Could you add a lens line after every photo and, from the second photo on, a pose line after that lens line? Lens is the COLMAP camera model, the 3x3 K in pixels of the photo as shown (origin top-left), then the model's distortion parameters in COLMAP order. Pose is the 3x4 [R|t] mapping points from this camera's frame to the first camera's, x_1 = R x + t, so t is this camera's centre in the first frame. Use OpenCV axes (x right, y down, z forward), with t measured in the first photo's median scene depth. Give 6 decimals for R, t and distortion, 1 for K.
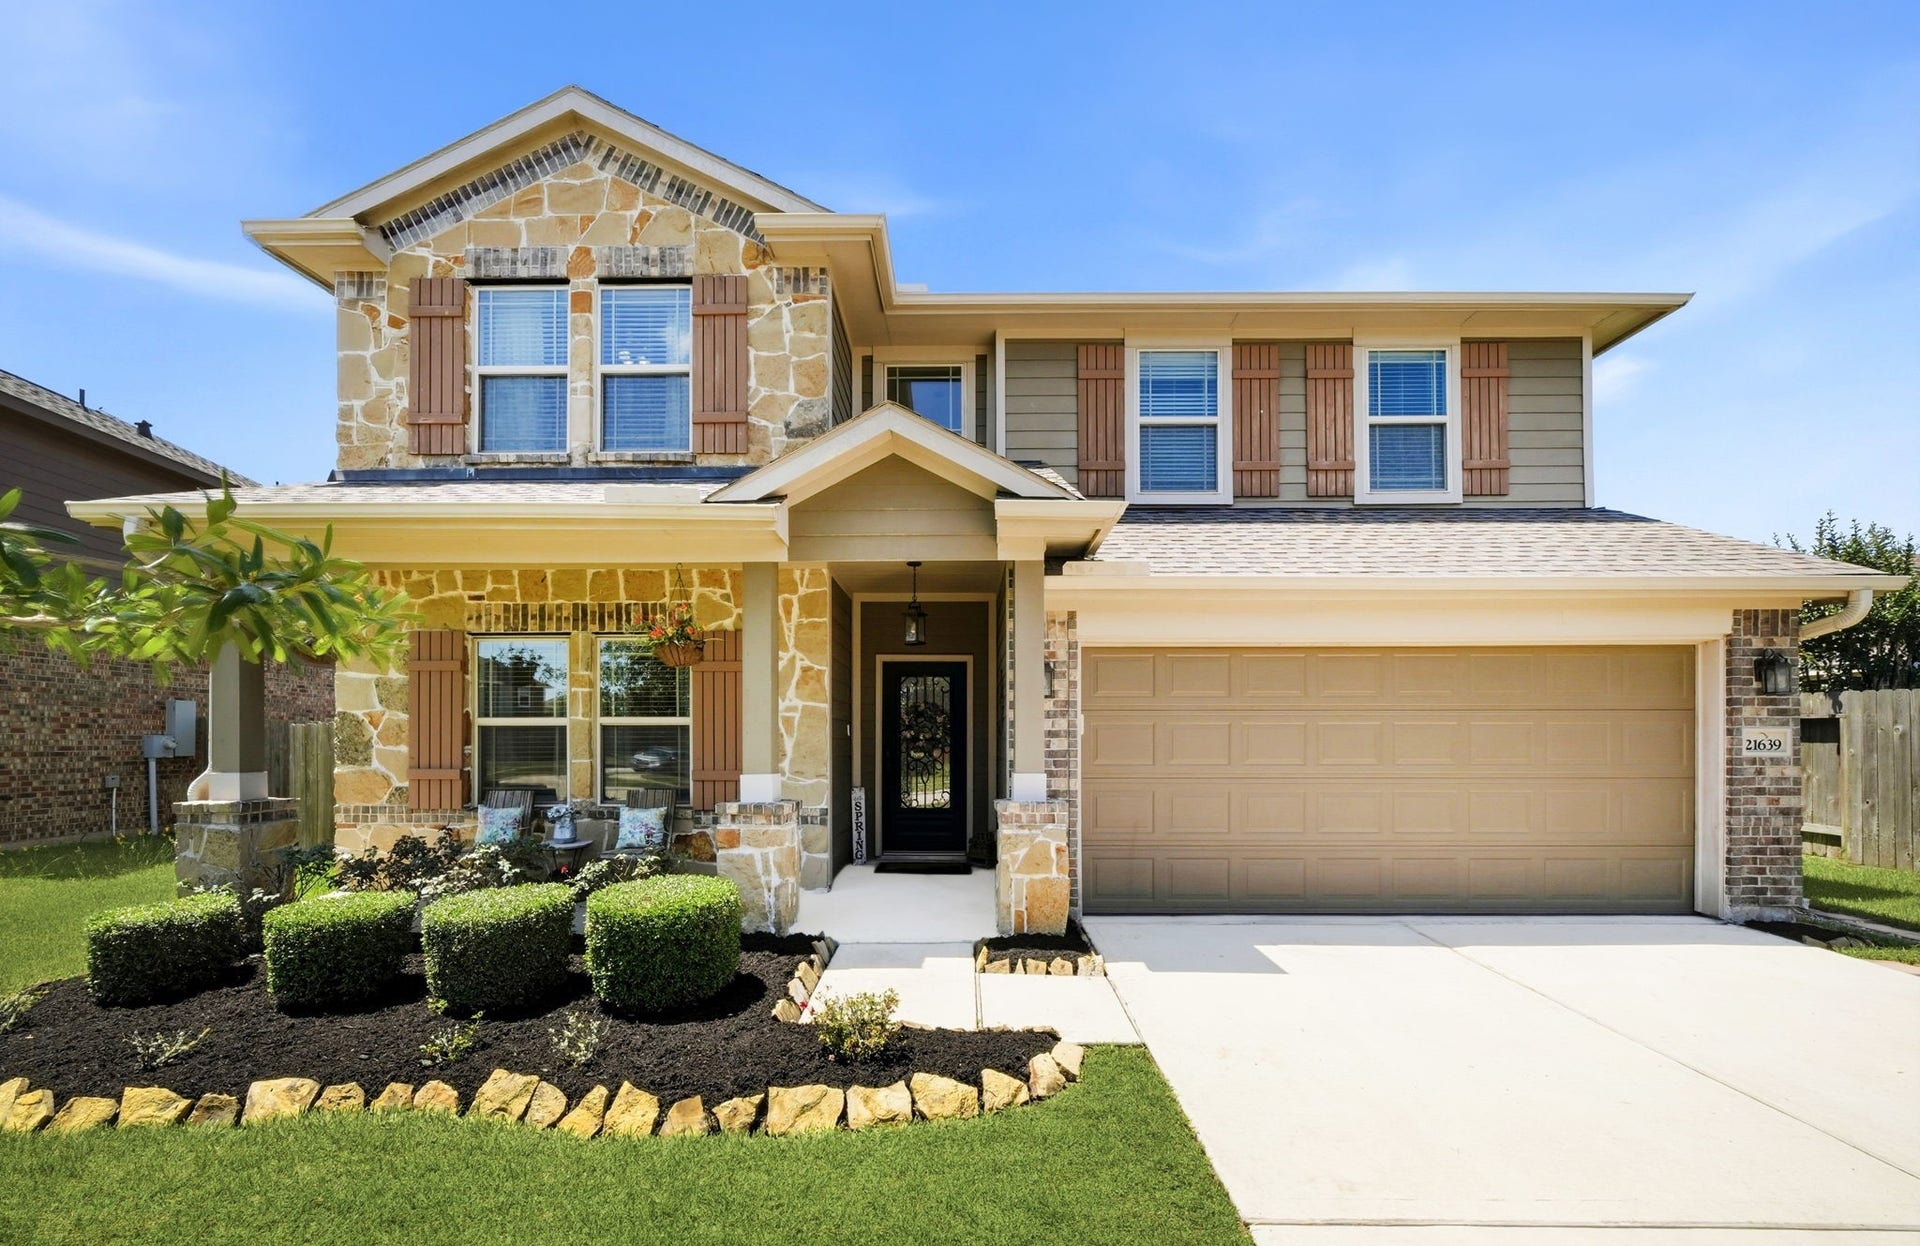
lens RADIAL K [[790.9, 0, 970.6], [0, 790.9, 730.7], [0, 0, 1]] dist [-0.006883, -0.000157]
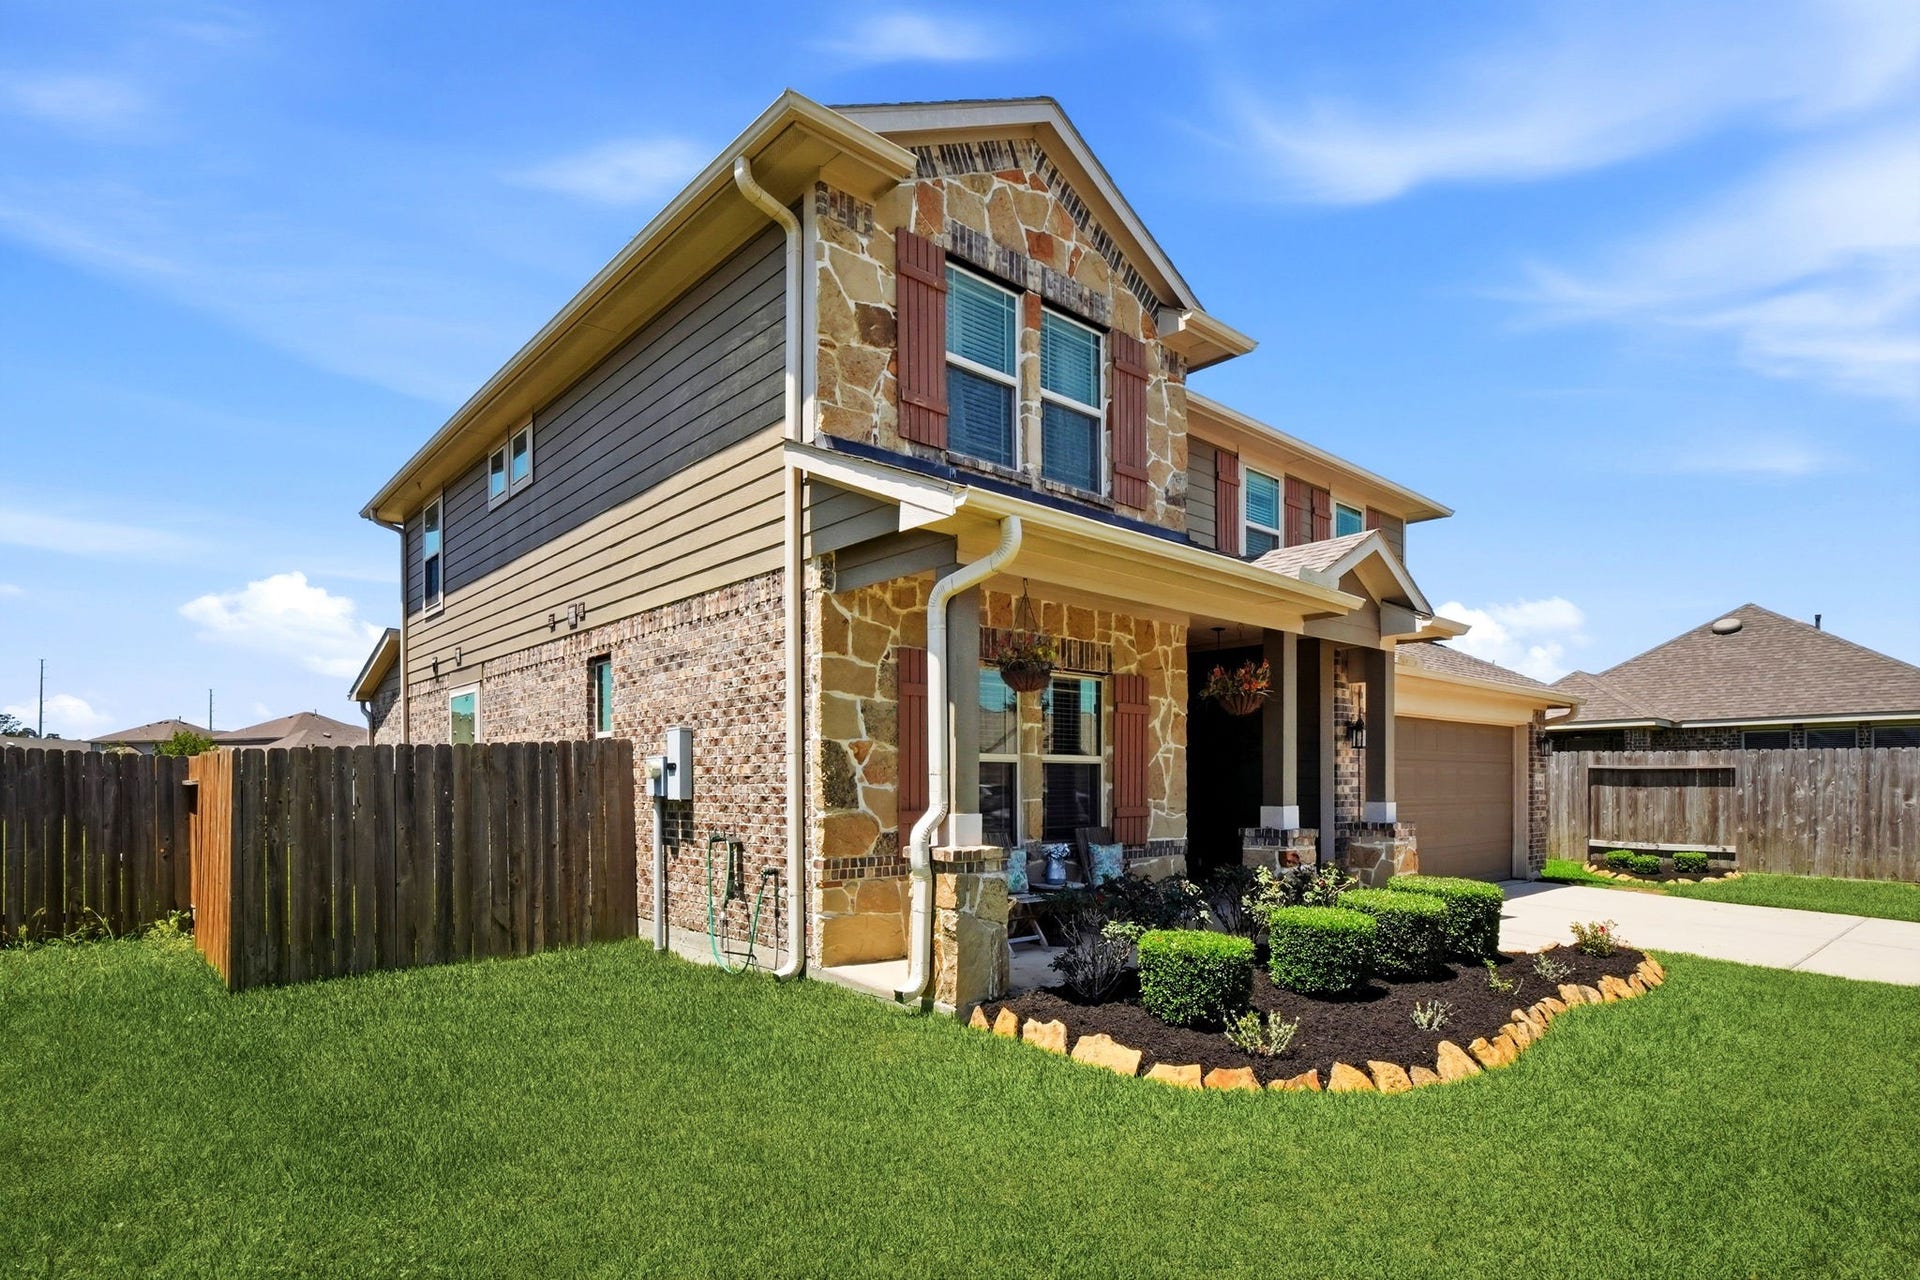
lens RADIAL K [[993.3, 0, 971.0], [0, 993.3, 779.2], [0, 0, 1]] dist [-0.014245, -0.000429]
pose [[0.737074, 0.003773, 0.675801, -1.363345], [-0.006375, 0.999979, 0.001370, 0.012209], [-0.675782, -0.005318, 0.737083, 0.167391]]
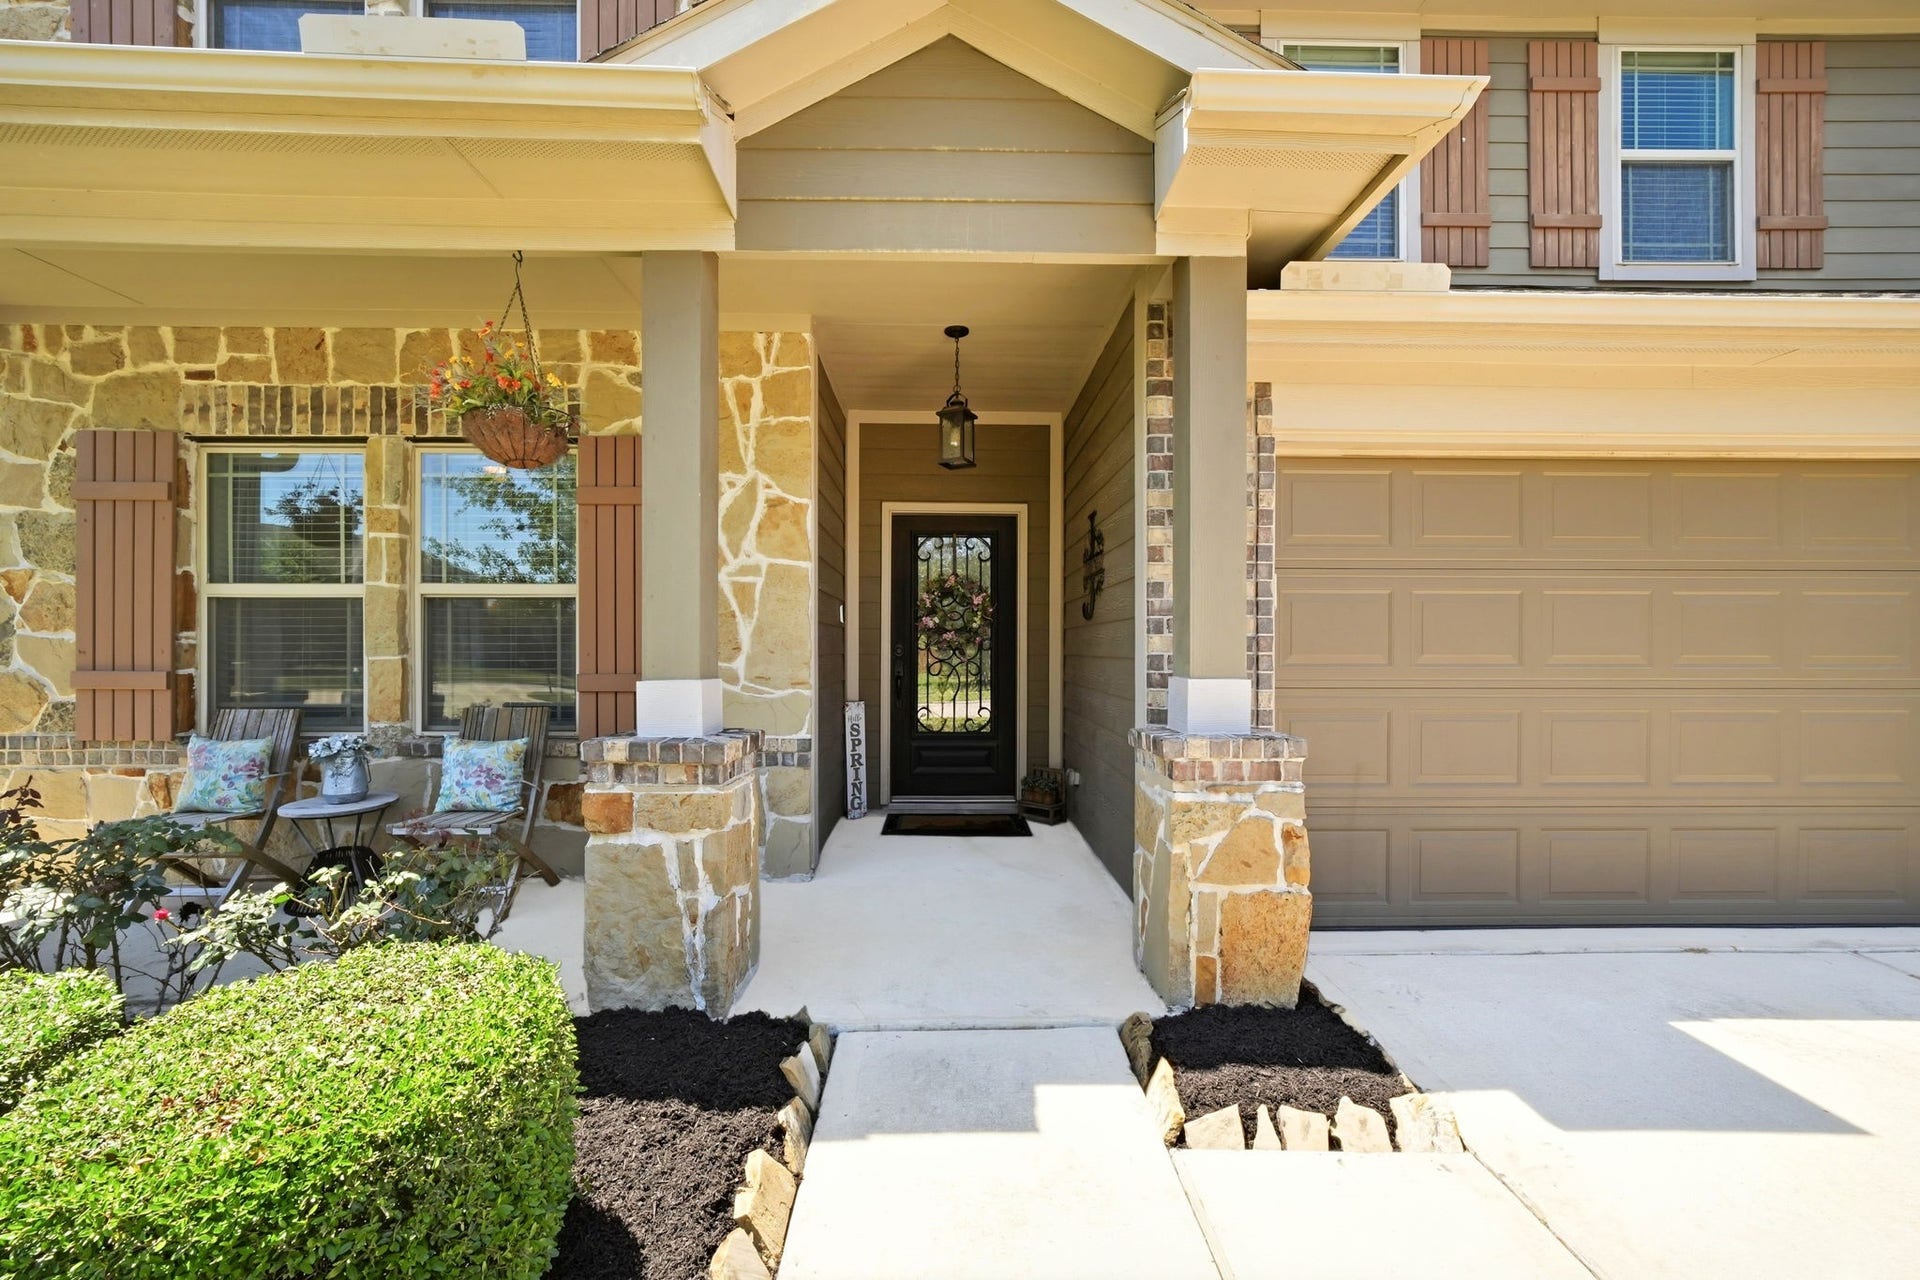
lens RADIAL K [[785.1, 0, 967.6], [0, 785.1, 642.7], [0, 0, 1]] dist [-0.003787, 0.001797]
pose [[0.999629, 0.002507, 0.027138, -0.080052], [-0.002617, 0.999988, 0.004026, 0.023796], [-0.027128, -0.004095, 0.999624, 0.410554]]
